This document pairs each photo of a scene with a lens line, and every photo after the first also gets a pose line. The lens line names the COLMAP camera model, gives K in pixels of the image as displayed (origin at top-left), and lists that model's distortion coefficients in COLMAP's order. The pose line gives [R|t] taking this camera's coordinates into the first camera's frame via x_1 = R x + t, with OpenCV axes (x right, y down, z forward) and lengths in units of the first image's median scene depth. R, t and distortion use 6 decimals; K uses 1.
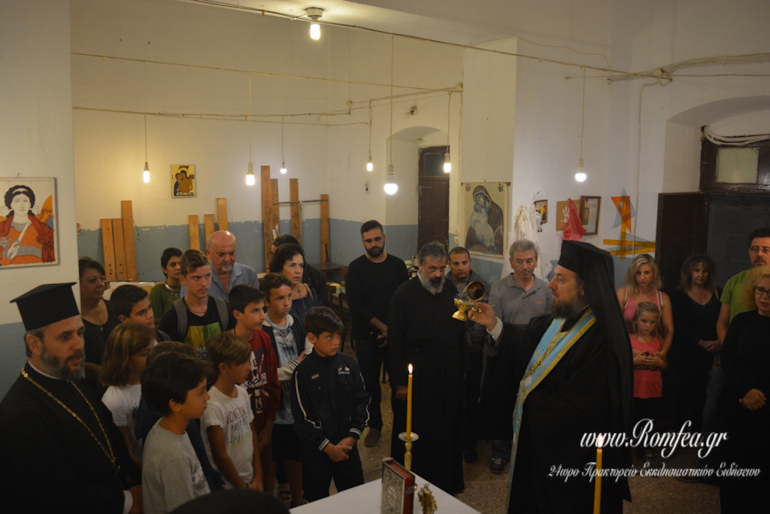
lens RADIAL K [[627.4, 0, 385.0], [0, 627.4, 257.0], [0, 0, 1]] dist [-0.095991, 0.011307]
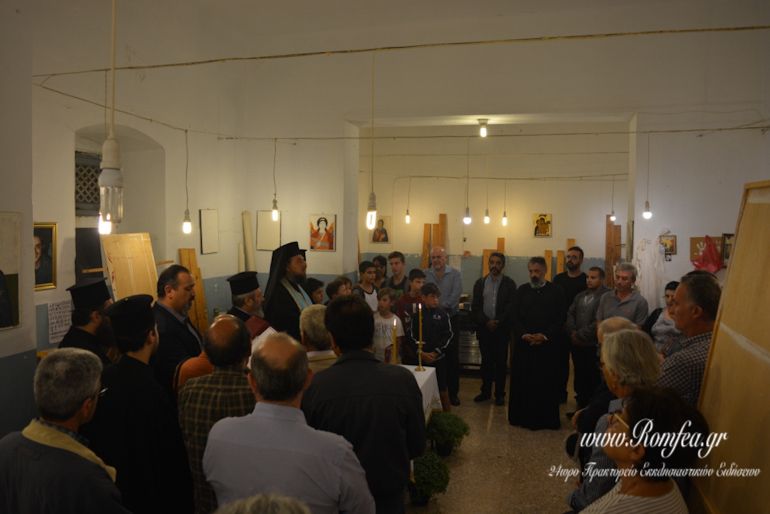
lens RADIAL K [[627.4, 0, 385.0], [0, 627.4, 257.0], [0, 0, 1]] dist [-0.095991, 0.011307]
pose [[0.614364, 0.039040, -0.788056, 0.885521], [-0.110990, 0.993120, -0.037328, 0.061126], [0.781177, 0.110399, 0.614470, -0.195236]]
